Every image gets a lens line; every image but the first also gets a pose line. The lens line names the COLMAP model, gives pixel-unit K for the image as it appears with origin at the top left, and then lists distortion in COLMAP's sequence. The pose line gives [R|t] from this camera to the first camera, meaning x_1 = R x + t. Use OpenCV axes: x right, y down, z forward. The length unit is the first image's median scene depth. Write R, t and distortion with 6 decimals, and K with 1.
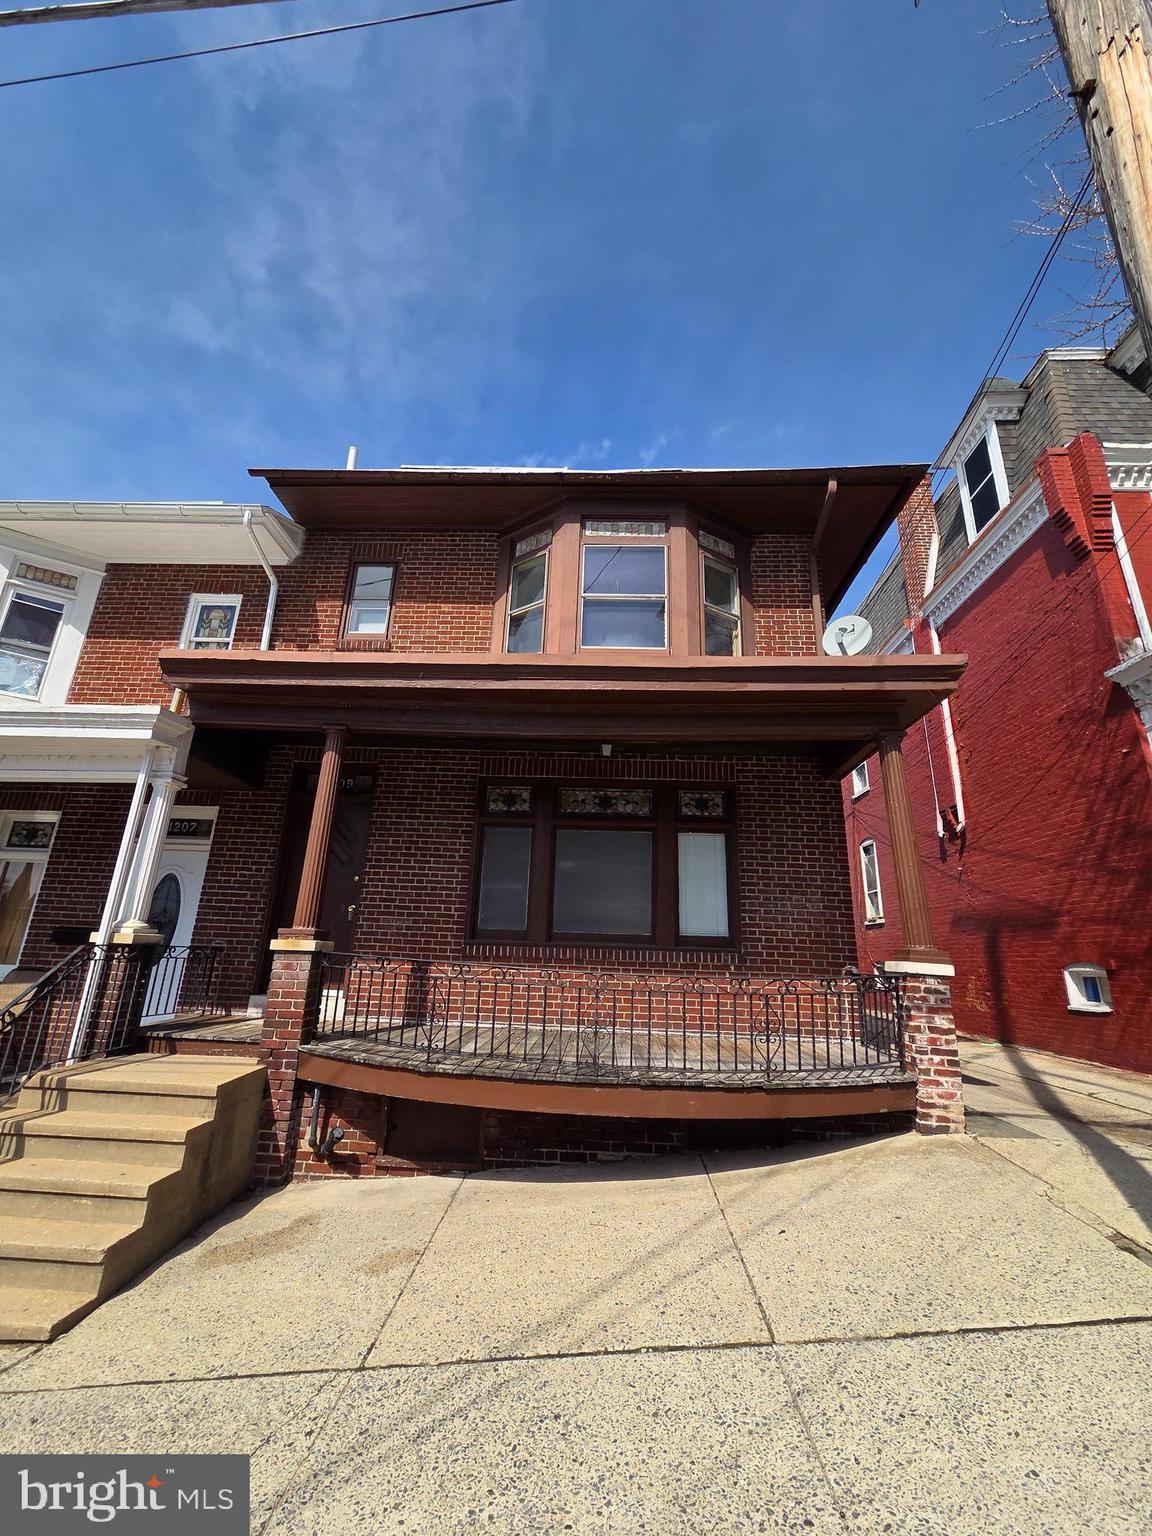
lens RADIAL K [[627.8, 0, 570.0], [0, 627.8, 767.3], [0, 0, 1]] dist [0.003323, -0.000695]
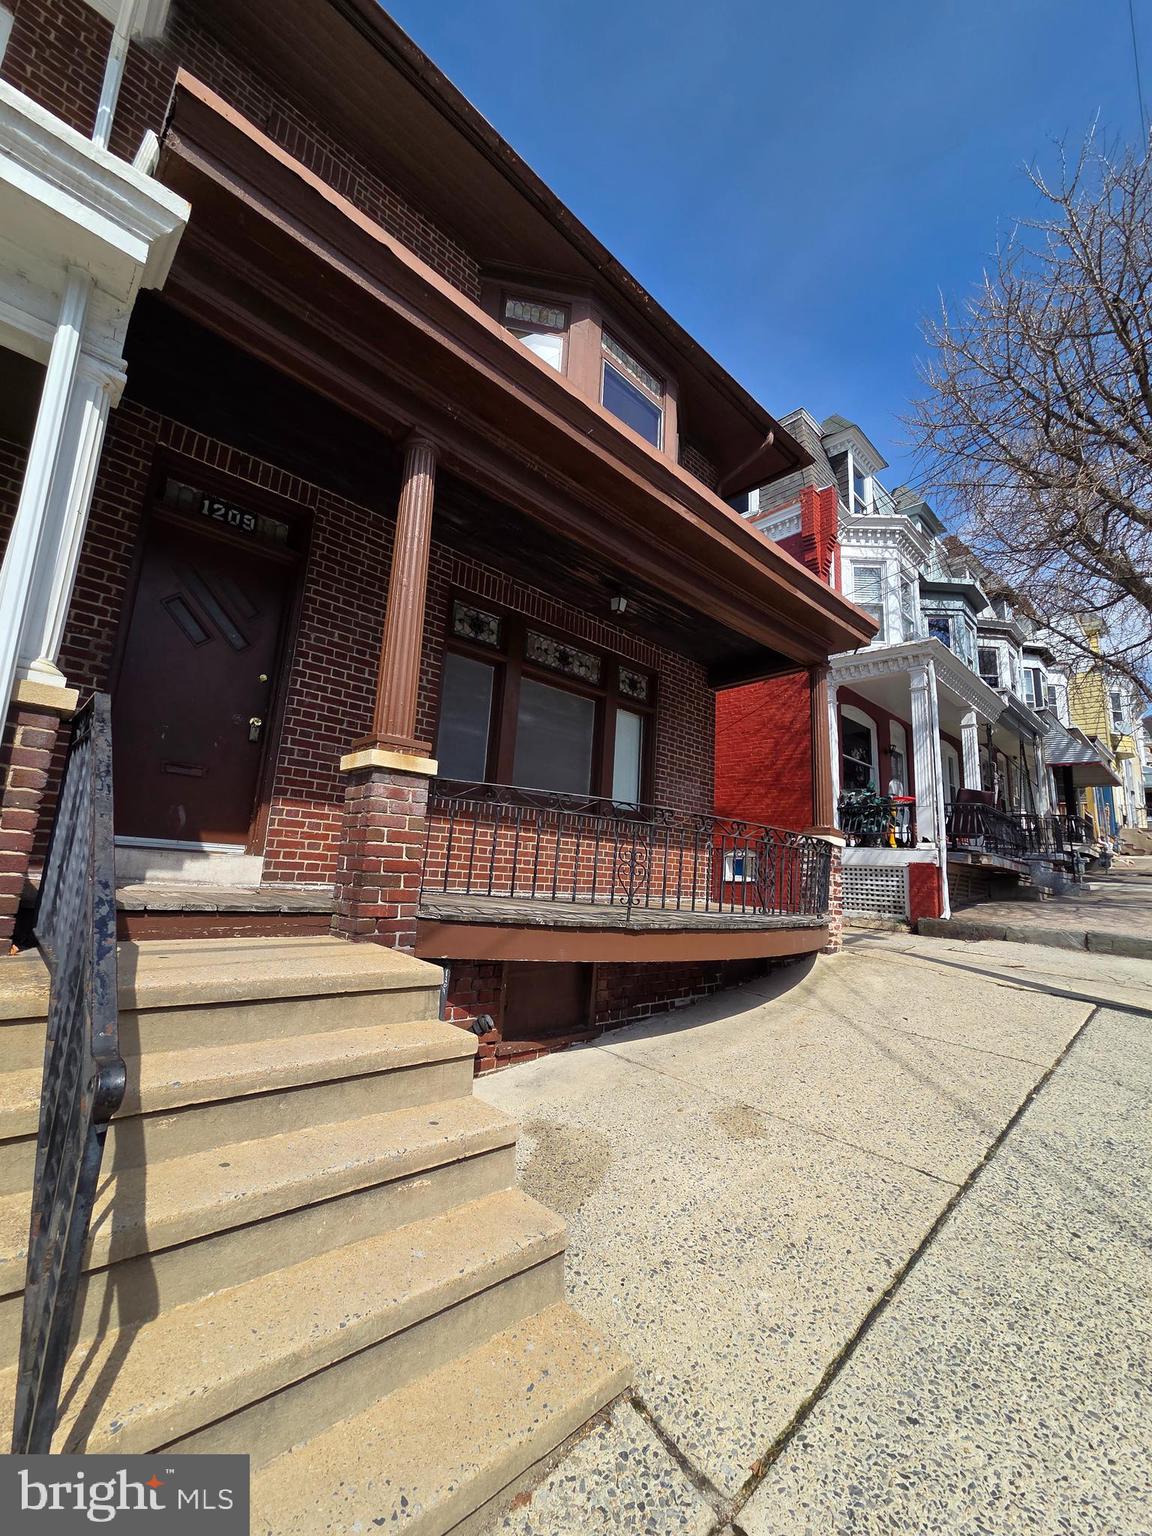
lens RADIAL K [[627.8, 0, 574.7], [0, 627.8, 767.5], [0, 0, 1]] dist [0.003323, -0.000695]
pose [[0.689483, 0.129435, 0.712643, -0.838556], [-0.239157, 0.969404, 0.055315, 0.230729], [-0.683679, -0.208572, 0.699343, 0.478804]]
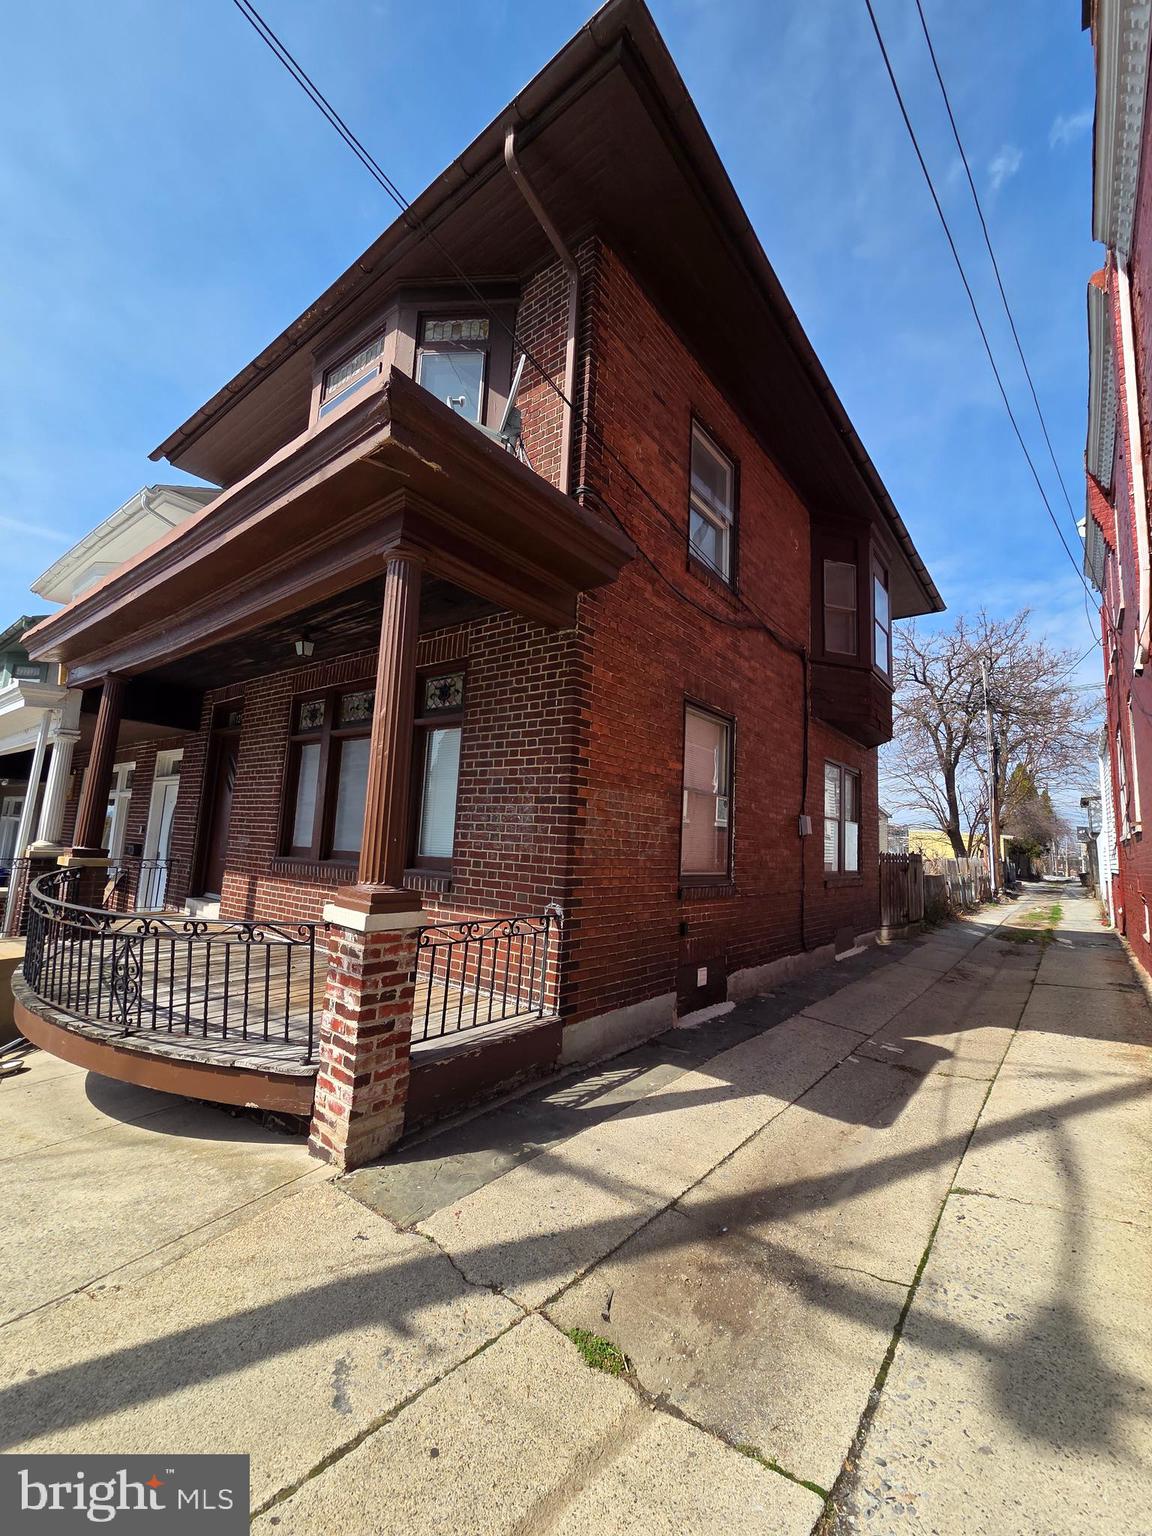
lens RADIAL K [[627.8, 0, 567.7], [0, 627.8, 767.4], [0, 0, 1]] dist [0.003323, -0.000695]
pose [[0.810345, -0.069295, -0.581841, 1.159507], [0.151245, 0.984070, 0.093445, 0.149207], [0.566097, -0.163723, 0.807916, 0.652542]]
